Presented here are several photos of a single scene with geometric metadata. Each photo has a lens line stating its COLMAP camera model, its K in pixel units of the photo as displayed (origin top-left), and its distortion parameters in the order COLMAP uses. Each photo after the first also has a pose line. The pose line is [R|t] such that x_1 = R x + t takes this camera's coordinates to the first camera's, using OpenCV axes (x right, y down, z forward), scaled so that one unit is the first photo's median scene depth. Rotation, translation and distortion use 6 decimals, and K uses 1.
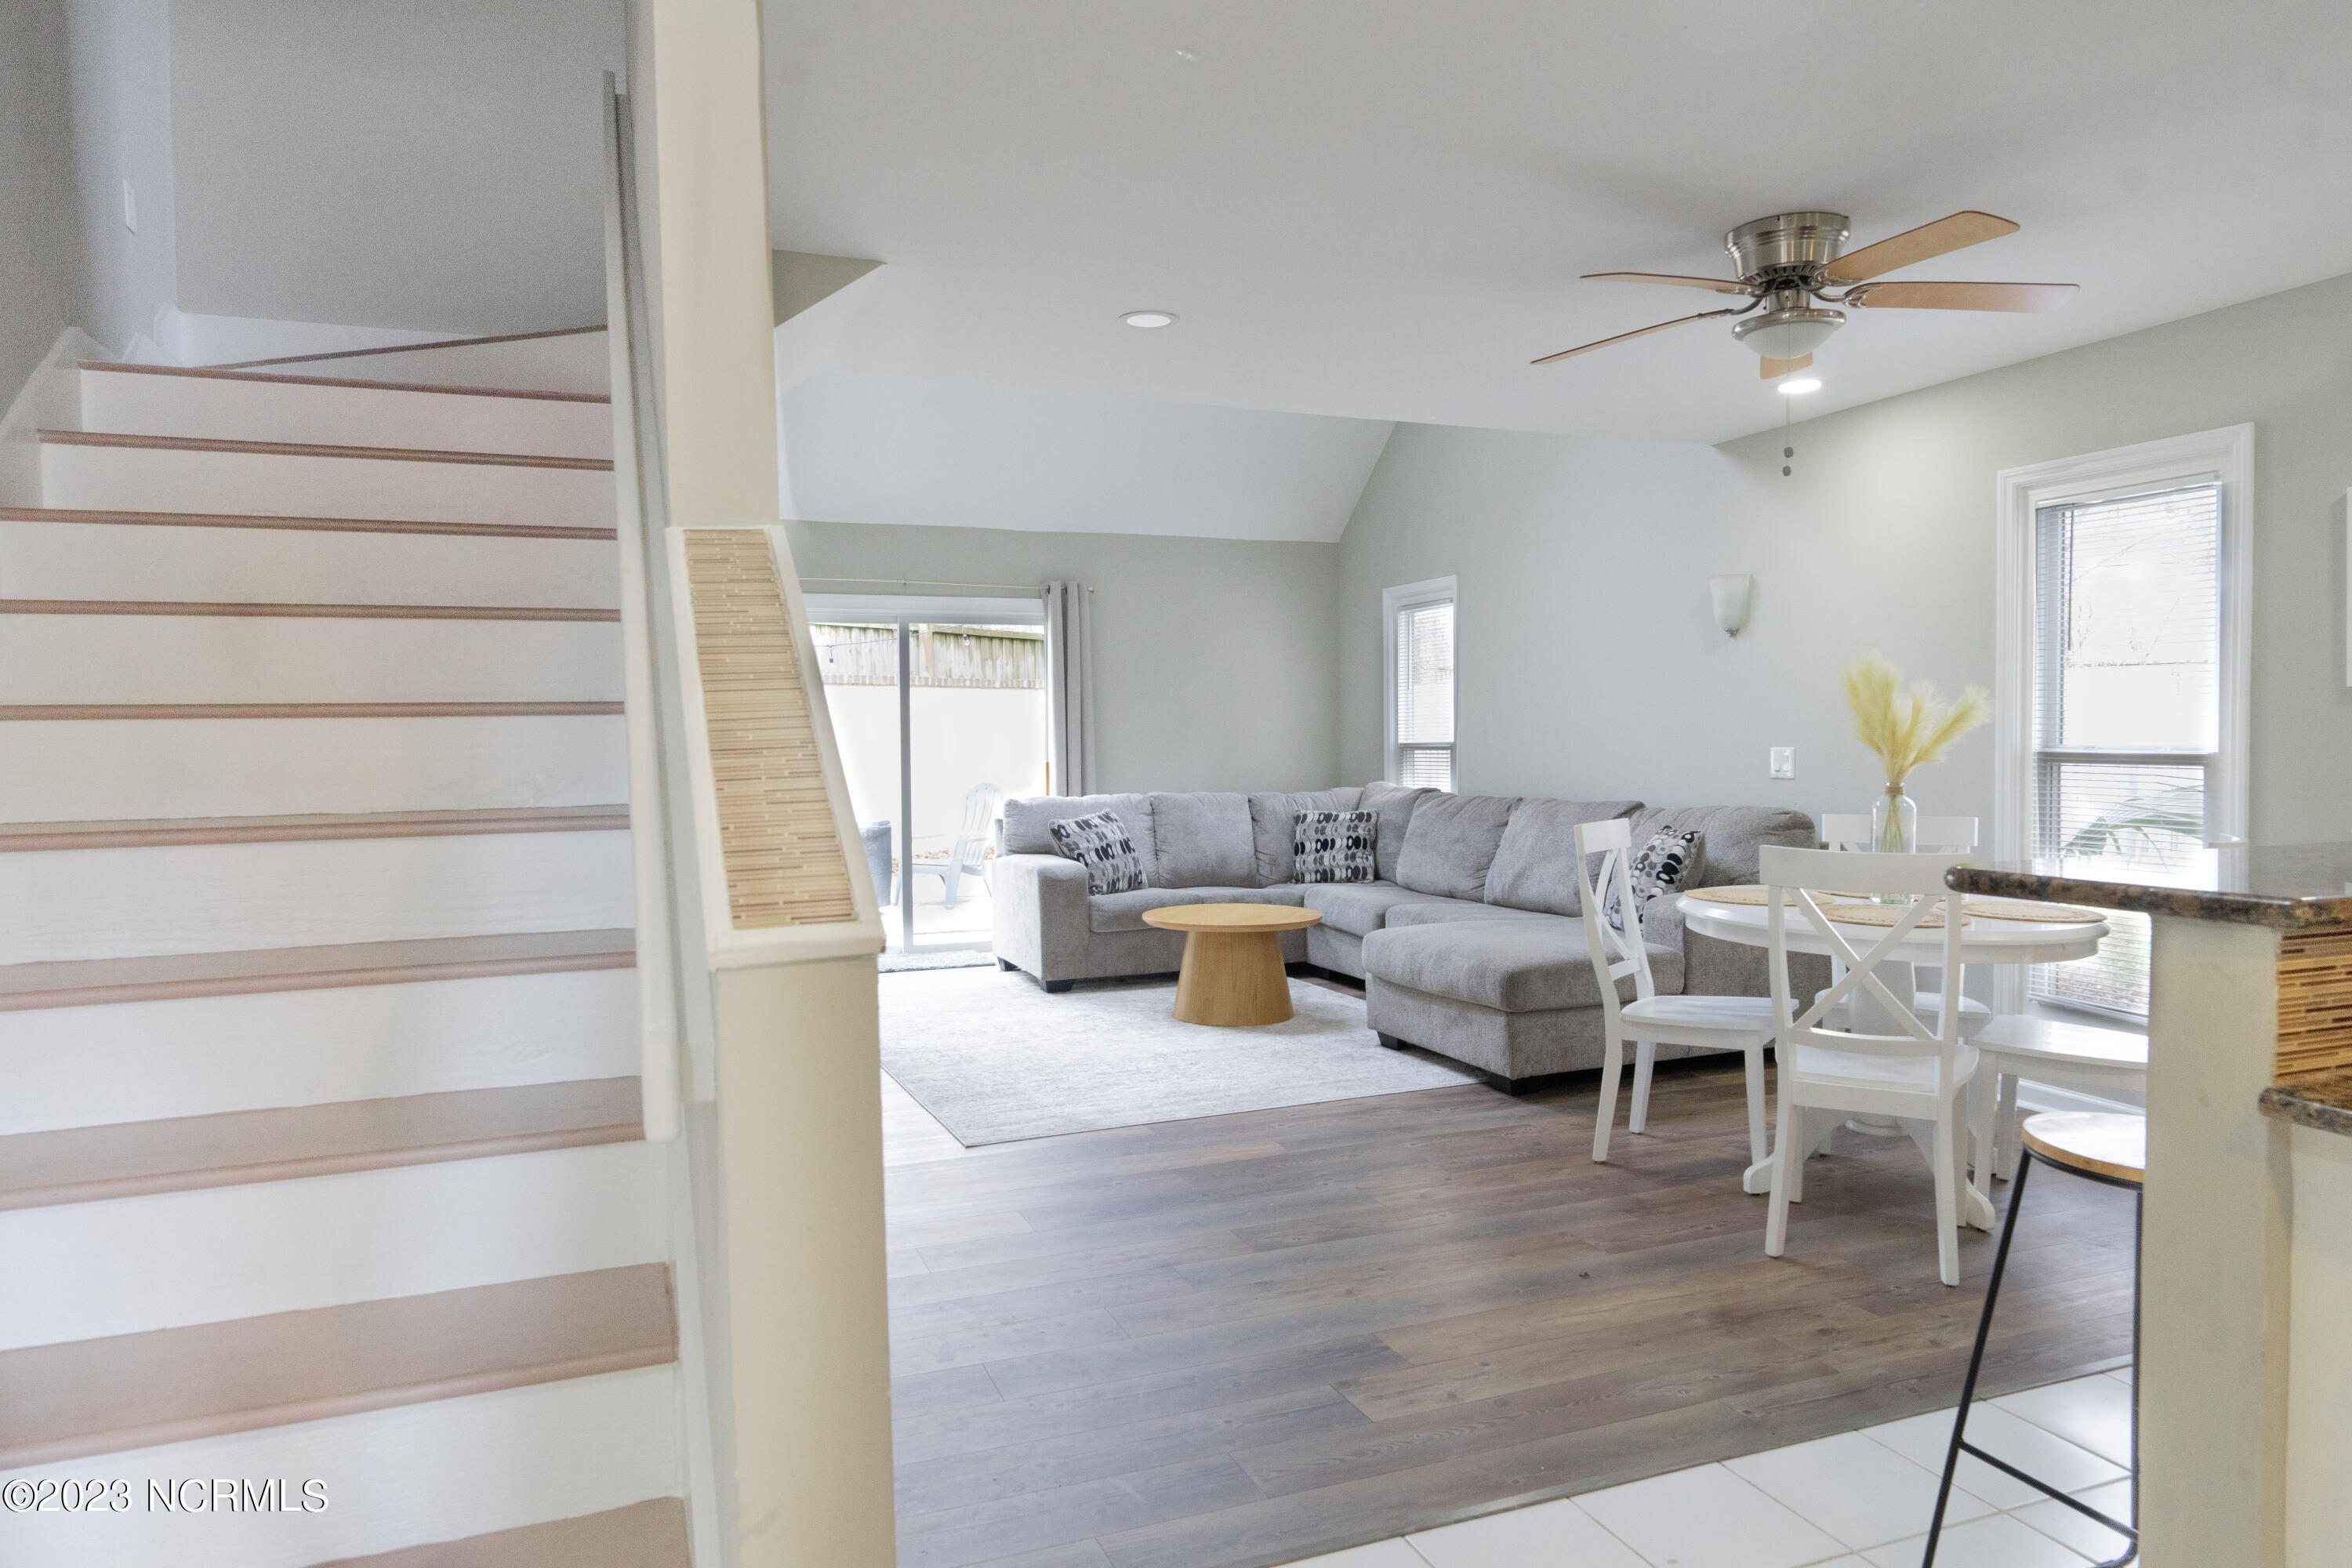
lens RADIAL K [[1462.3, 0, 1176.0], [0, 1462.3, 784.0], [0, 0, 1]] dist [0.004759, 0.001043]
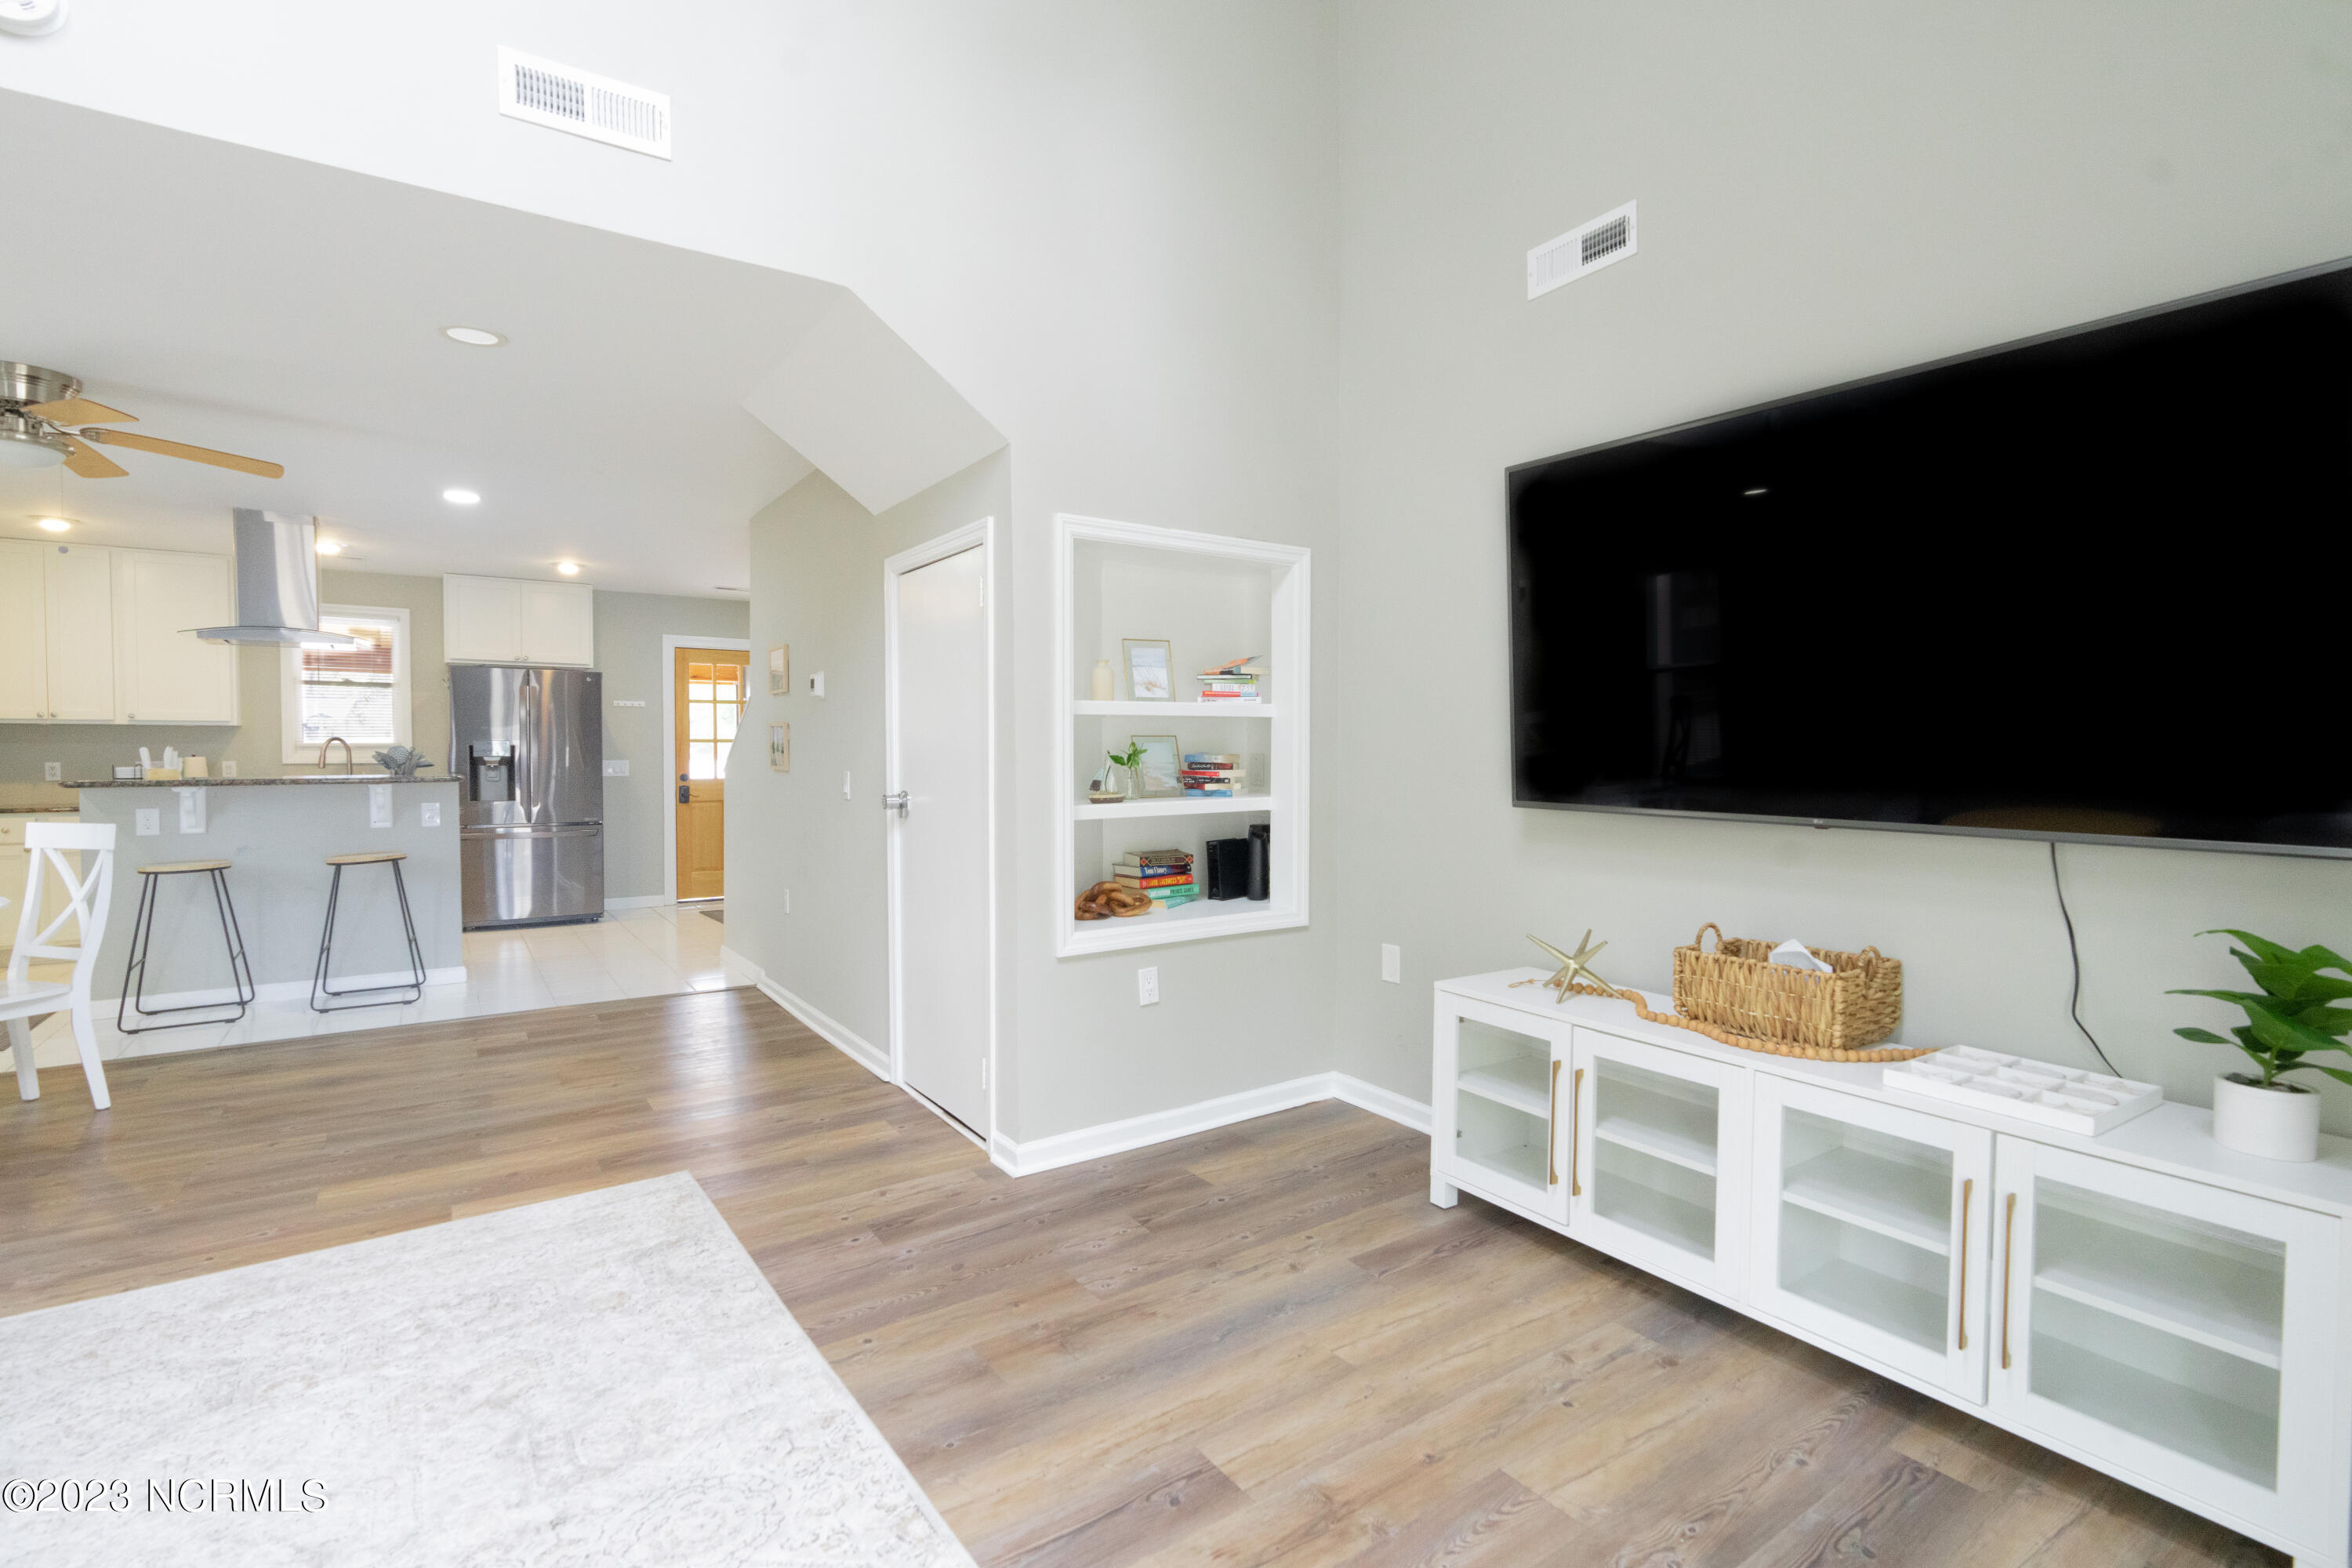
lens RADIAL K [[1084.8, 0, 1176.0], [0, 1084.8, 784.0], [0, 0, 1]] dist [-0.003560, 0.000115]
pose [[-0.974815, 0.017765, -0.222306, -0.178708], [0.001538, 0.997334, 0.072954, -0.033654], [0.223010, 0.070774, -0.972244, 1.033051]]
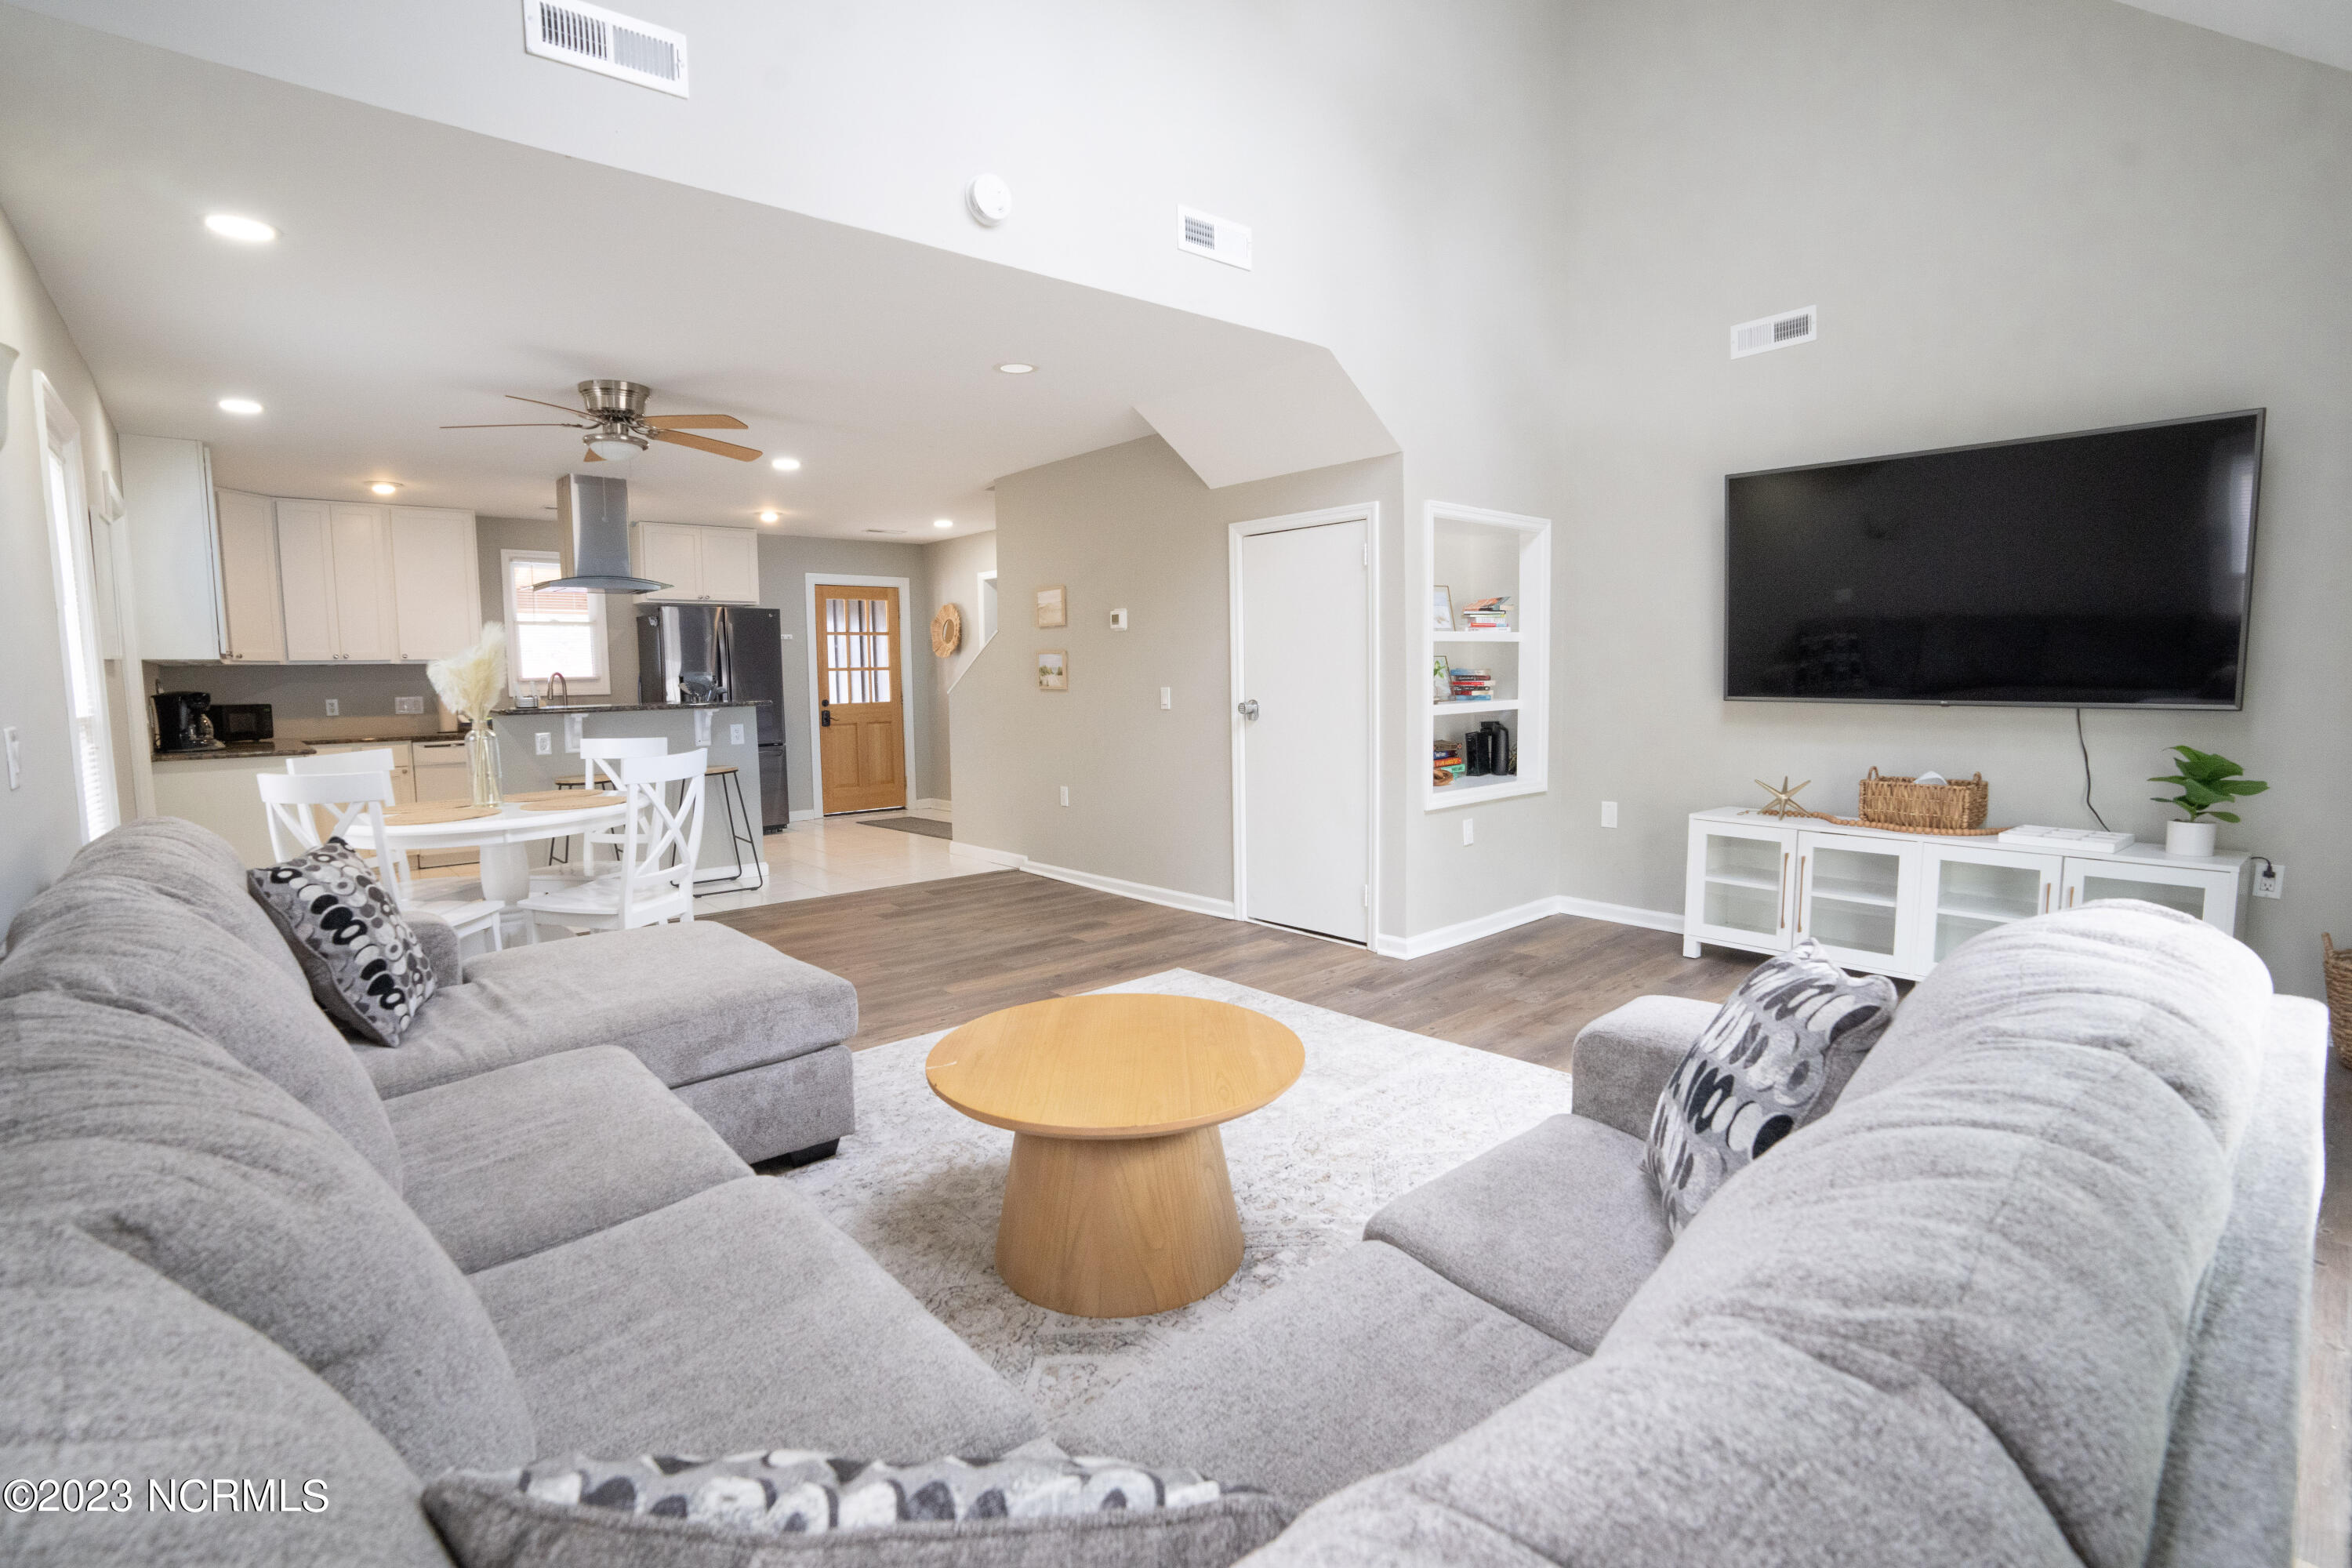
lens RADIAL K [[1107.8, 0, 1176.0], [0, 1107.8, 784.0], [0, 0, 1]] dist [-0.050420, 0.000266]
pose [[-0.942624, 0.059779, -0.328461, 0.111522], [0.013426, 0.989830, 0.141618, -0.040391], [0.333586, 0.129083, -0.933840, 1.149029]]
